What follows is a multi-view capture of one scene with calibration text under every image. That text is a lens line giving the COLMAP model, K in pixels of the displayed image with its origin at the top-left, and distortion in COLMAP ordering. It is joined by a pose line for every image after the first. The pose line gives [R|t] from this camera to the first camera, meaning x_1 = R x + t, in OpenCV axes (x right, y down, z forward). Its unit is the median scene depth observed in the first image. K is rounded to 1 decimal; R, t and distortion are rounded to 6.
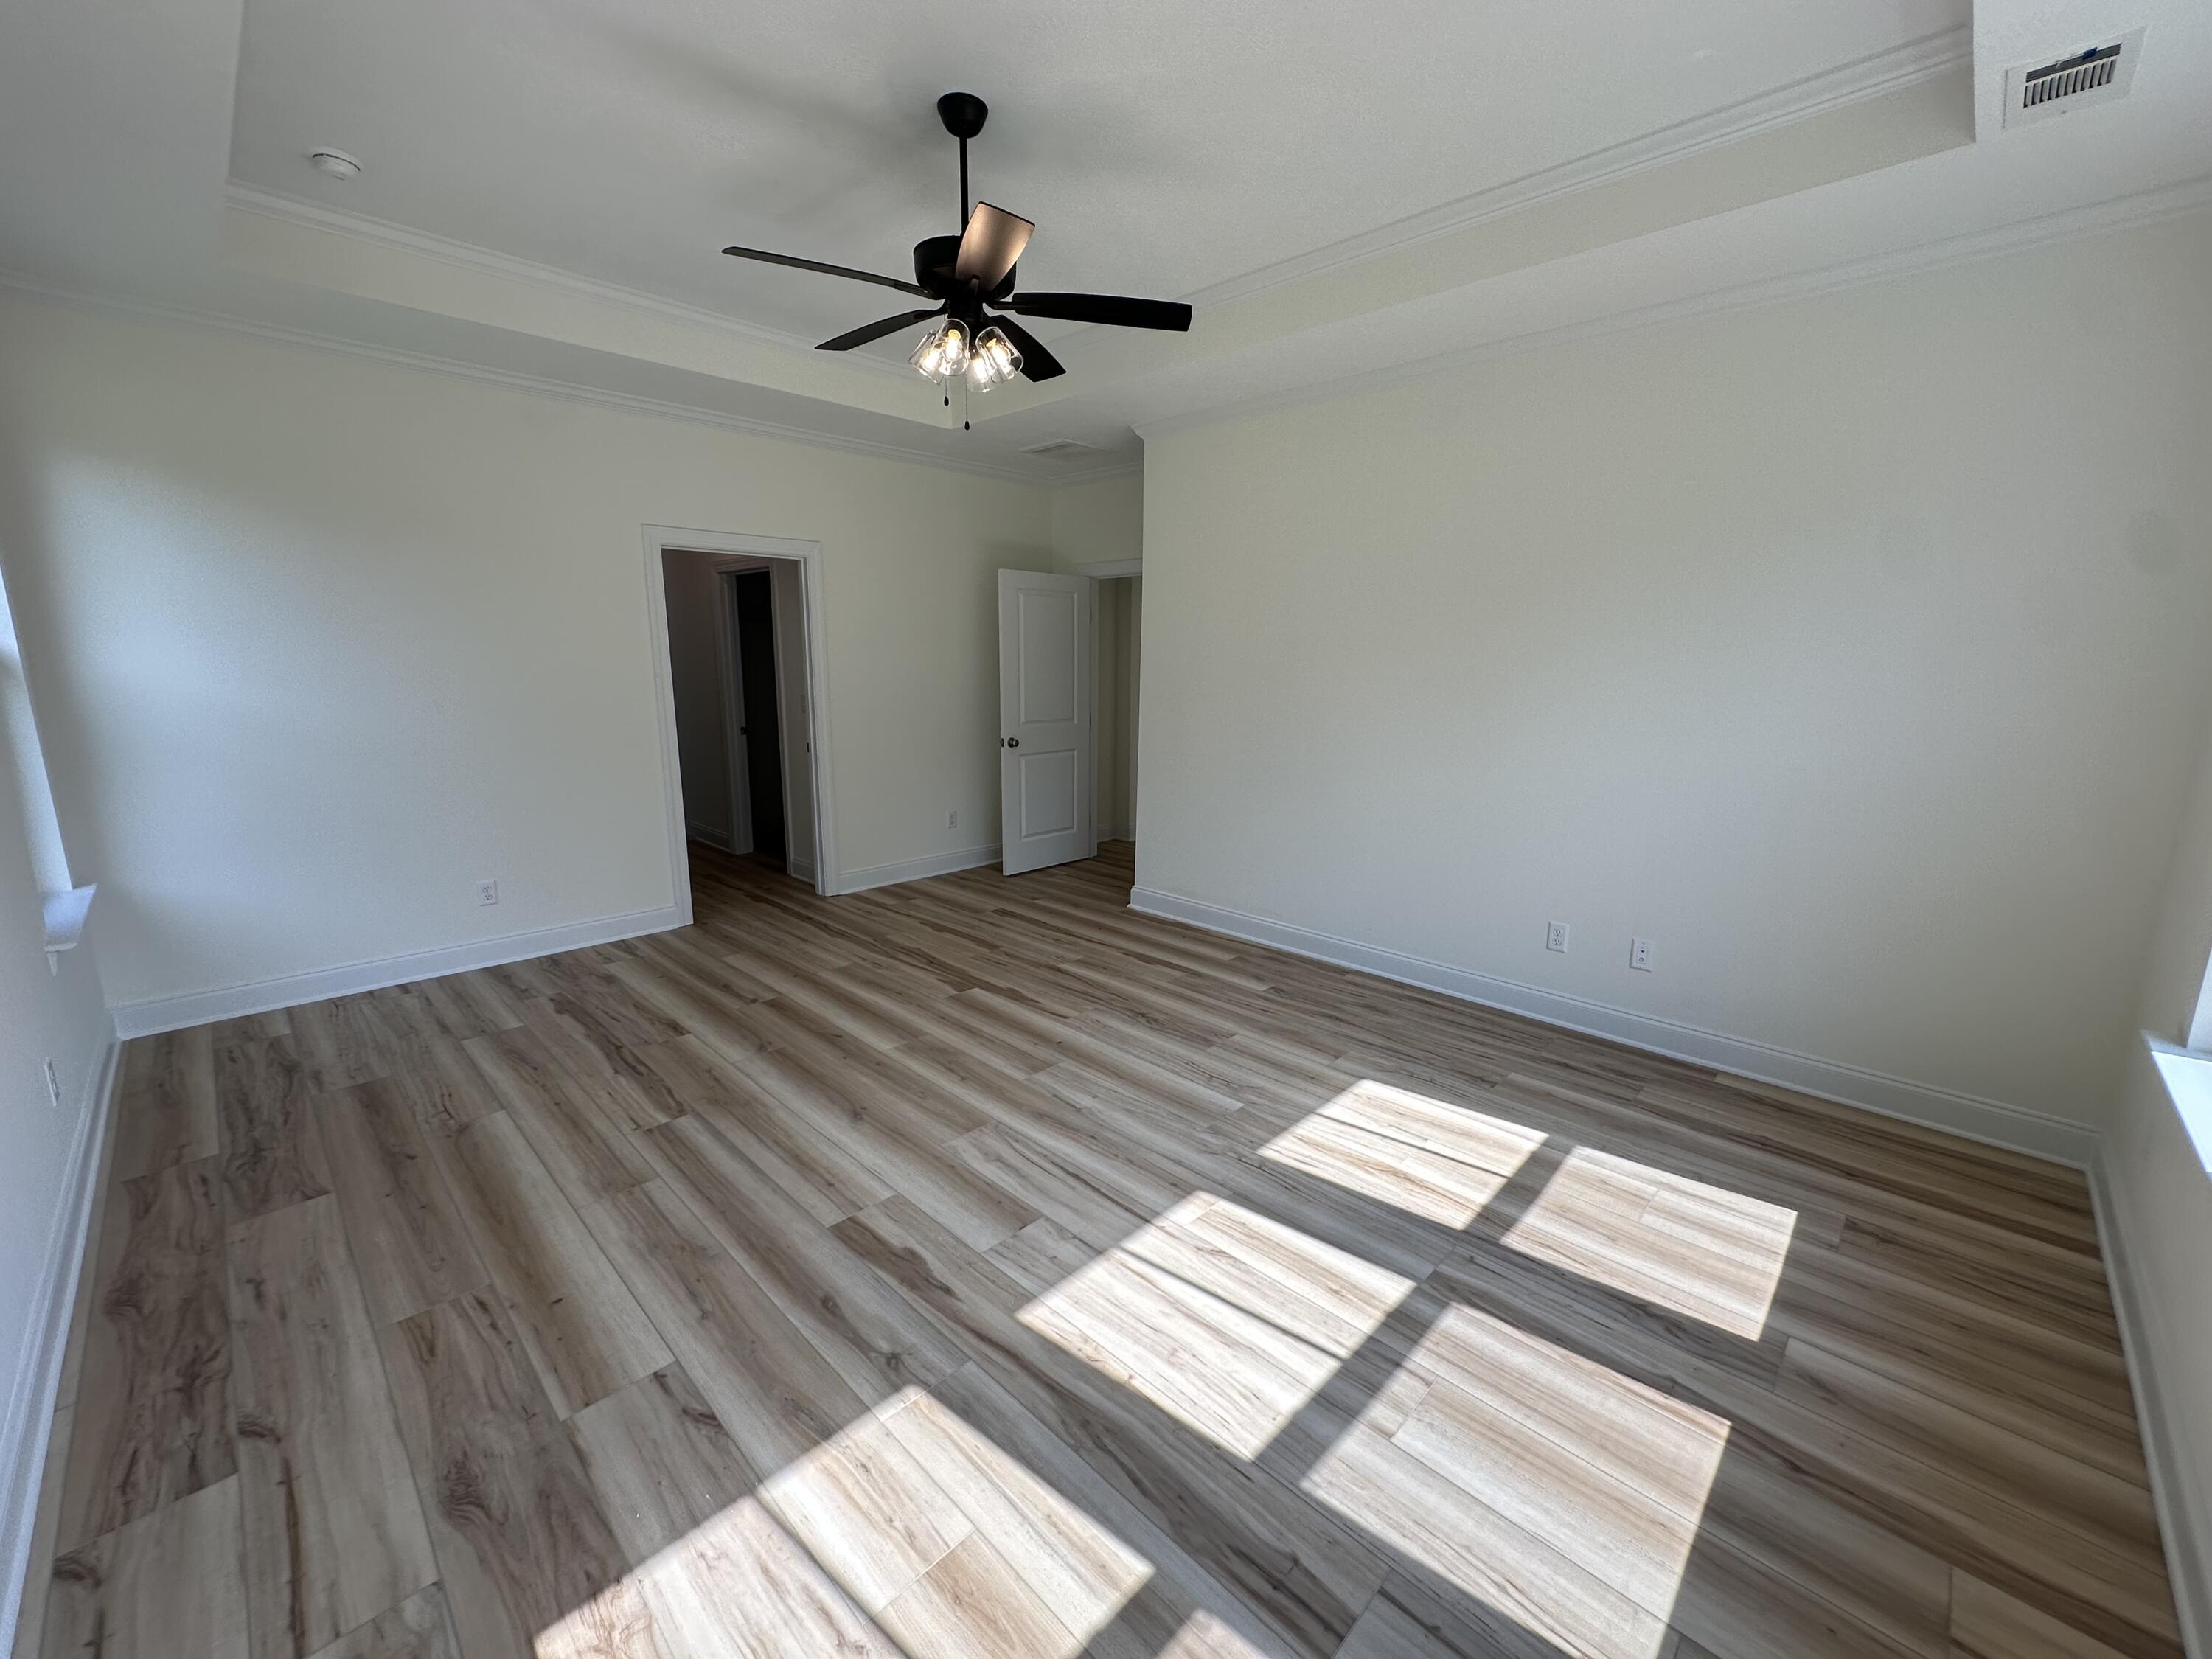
lens RADIAL K [[881.2, 0, 1102.4], [0, 881.2, 824.9], [0, 0, 1]] dist [-0.002563, 0.000608]
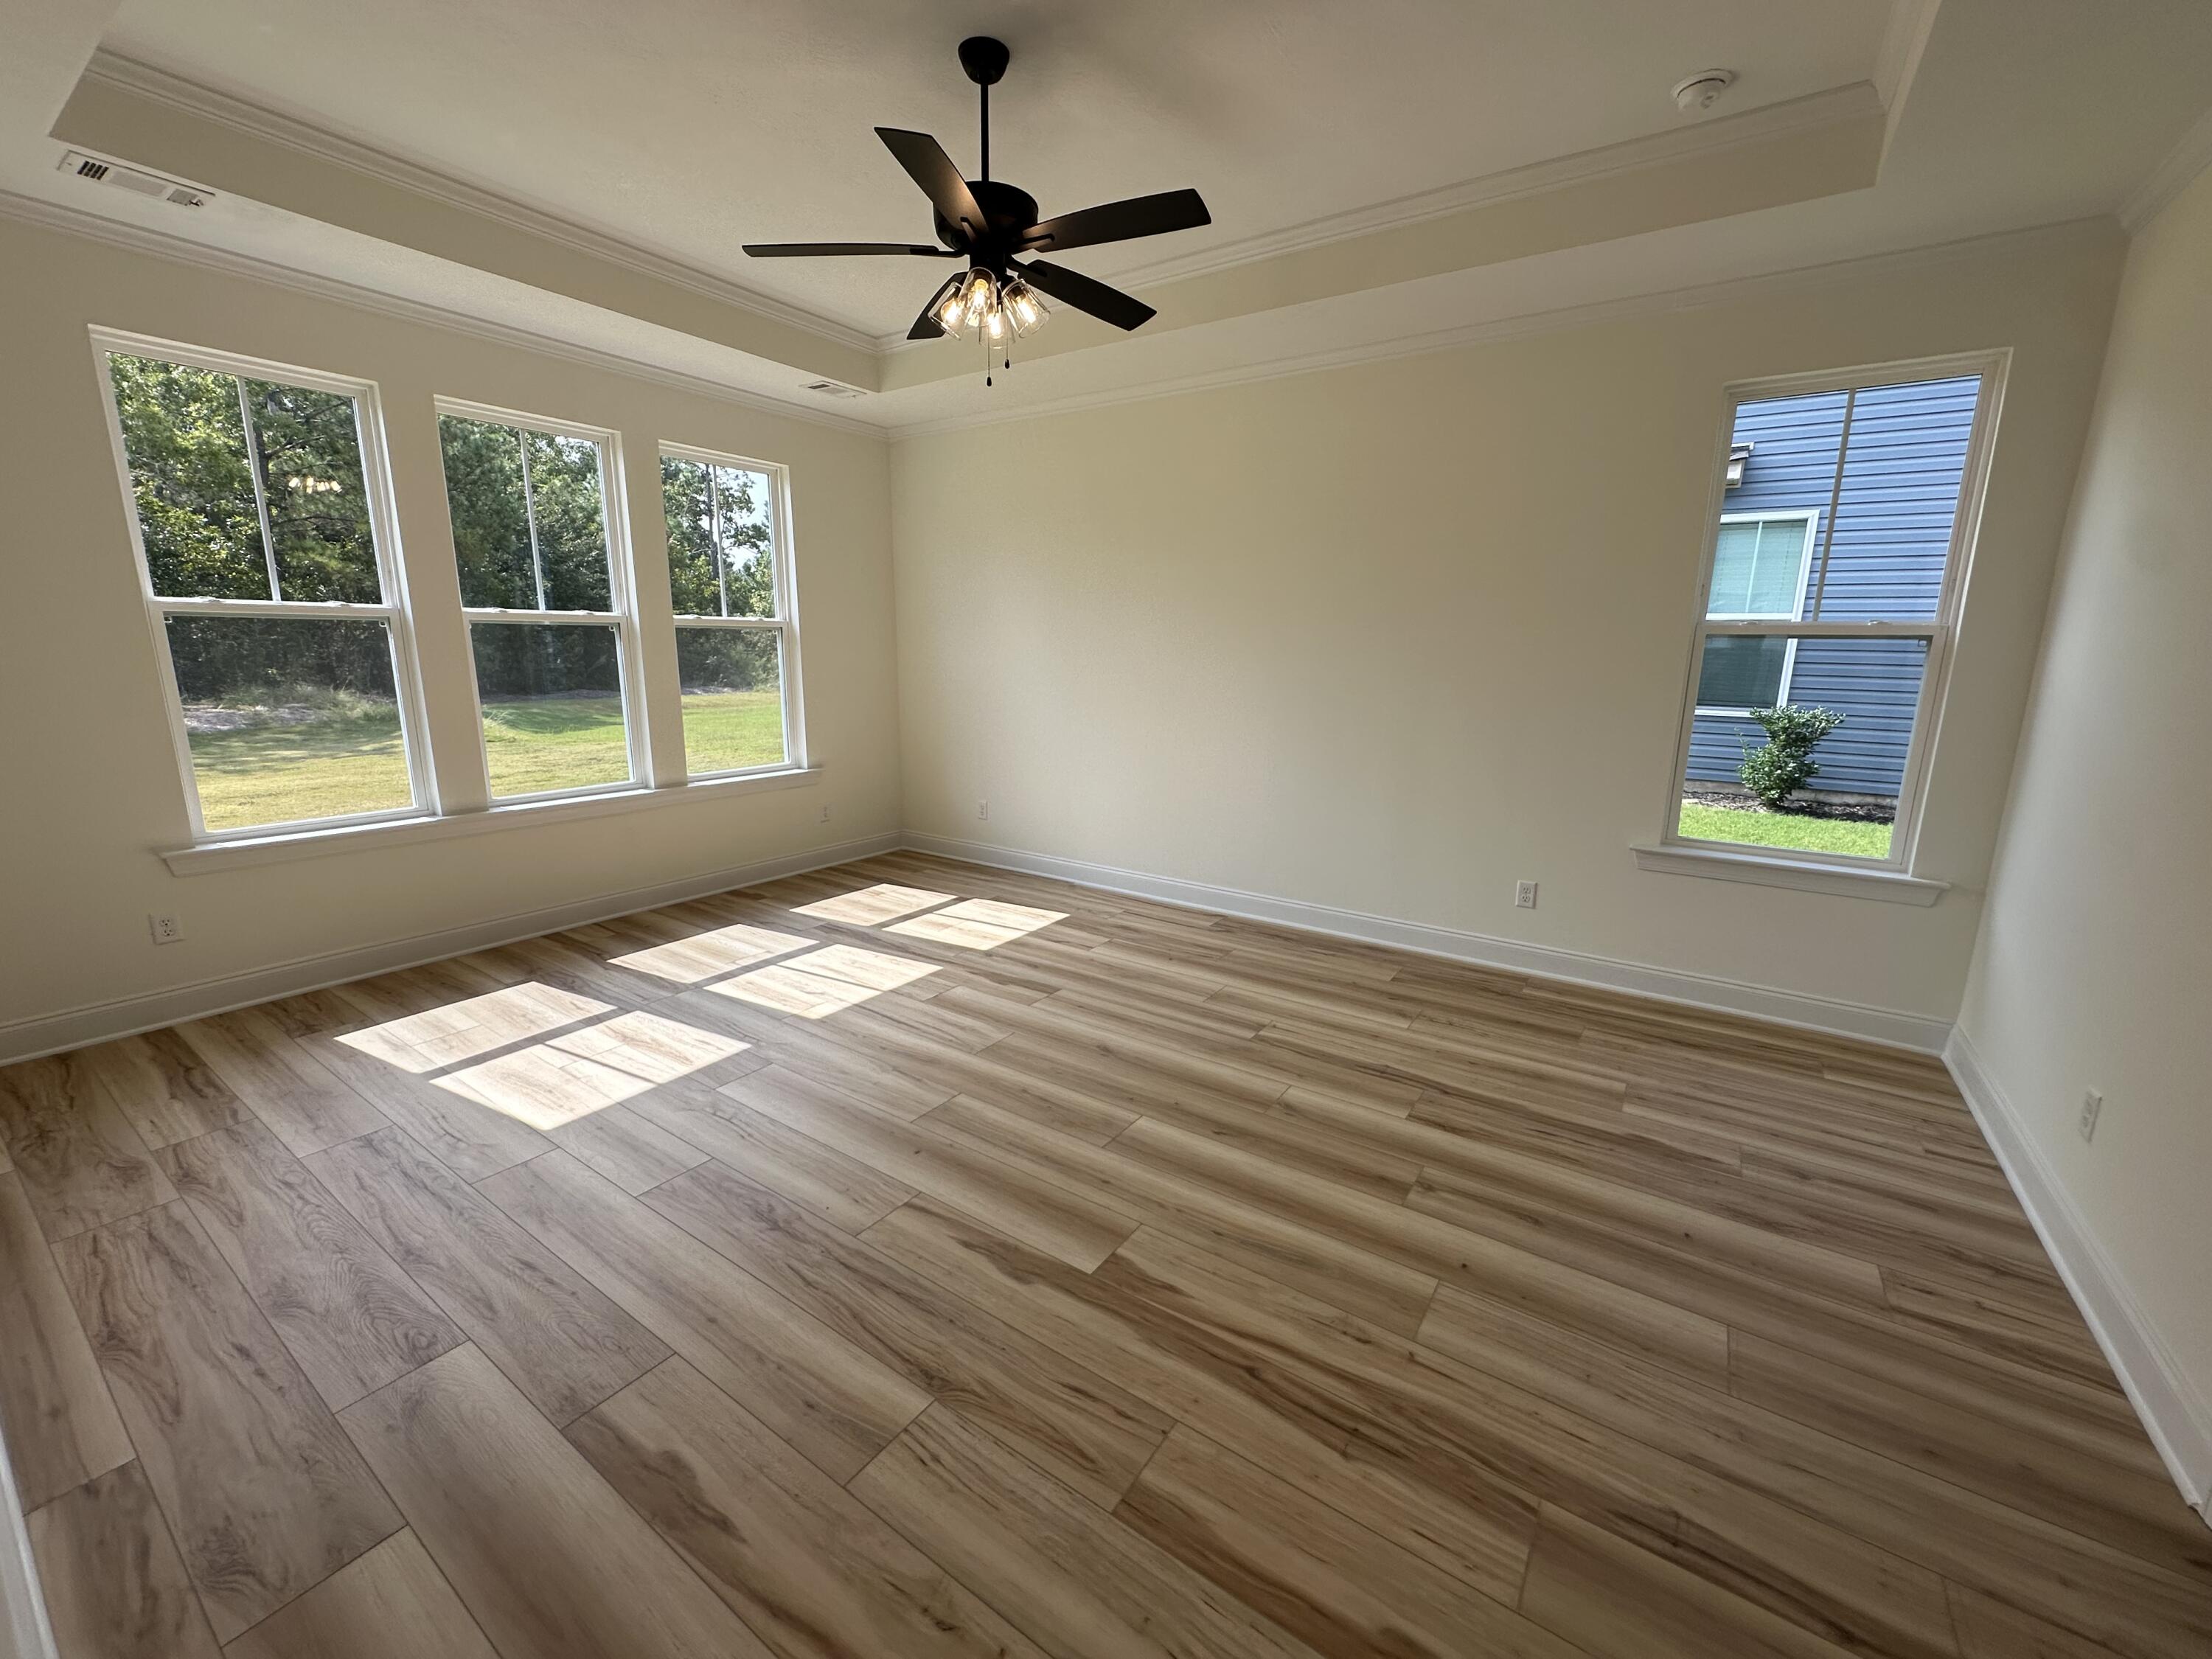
lens RADIAL K [[881.2, 0, 1102.4], [0, 881.2, 824.9], [0, 0, 1]] dist [-0.002563, 0.000608]
pose [[-0.984431, 0.013261, -0.175273, -0.087698], [-0.054531, 0.924910, 0.376255, -0.332840], [0.167101, 0.379954, -0.909787, 1.863965]]
